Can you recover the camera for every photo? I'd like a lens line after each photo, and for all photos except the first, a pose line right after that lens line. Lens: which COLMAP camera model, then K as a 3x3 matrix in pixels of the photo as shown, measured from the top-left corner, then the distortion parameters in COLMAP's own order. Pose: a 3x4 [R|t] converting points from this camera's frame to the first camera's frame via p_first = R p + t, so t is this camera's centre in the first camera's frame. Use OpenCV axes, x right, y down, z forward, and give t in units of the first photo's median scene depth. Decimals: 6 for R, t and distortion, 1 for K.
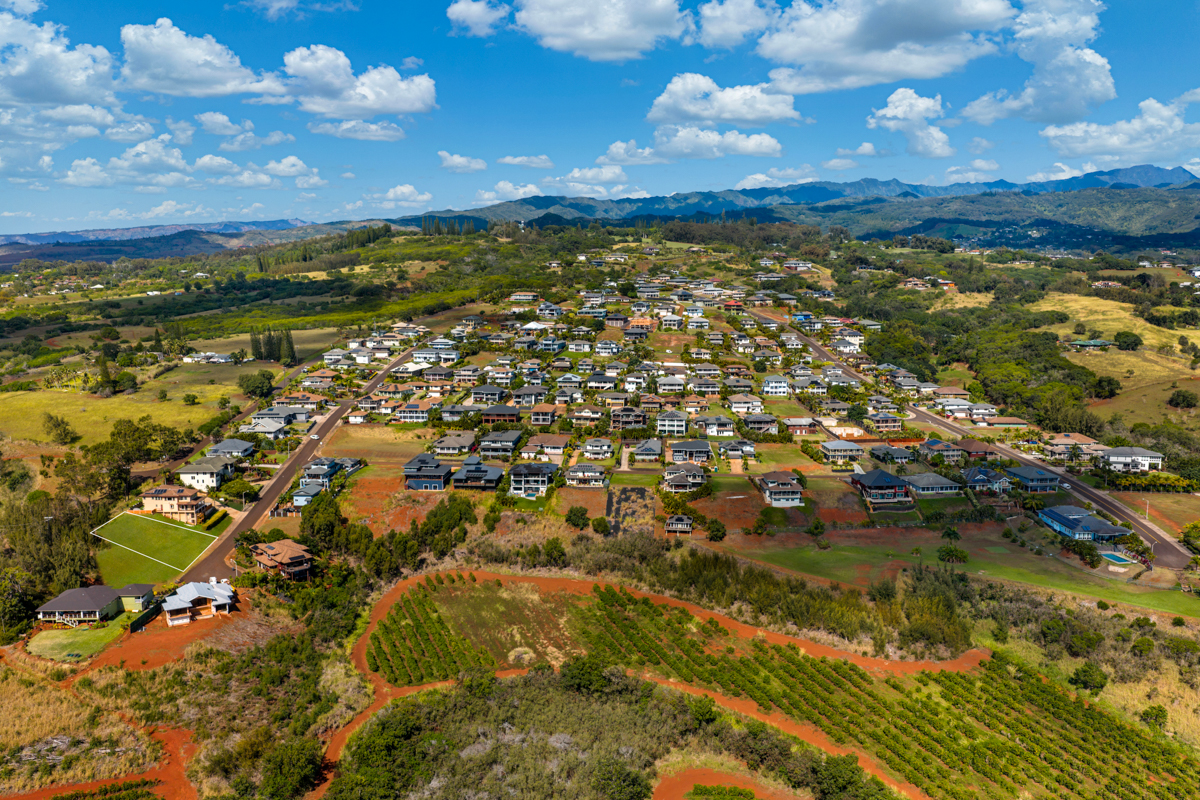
lens RADIAL K [[975.4, 0, 606.2], [0, 975.4, 401.0], [0, 0, 1]] dist [0.075209, -0.152795]
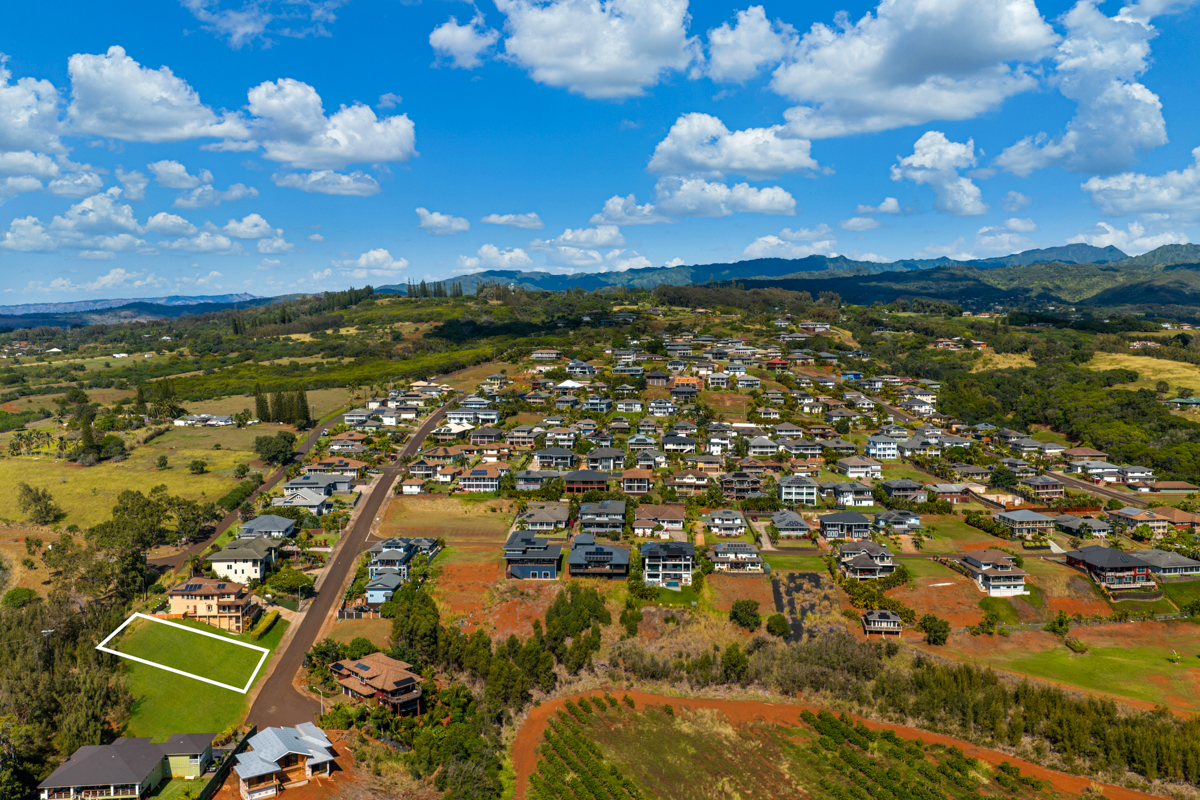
lens RADIAL K [[975.4, 0, 606.2], [0, 975.4, 401.0], [0, 0, 1]] dist [0.075209, -0.152795]
pose [[0.998719, -0.003562, 0.050470, -0.147581], [0.007365, 0.997128, -0.075379, 0.009024], [-0.050056, 0.075654, 0.995877, 0.197883]]
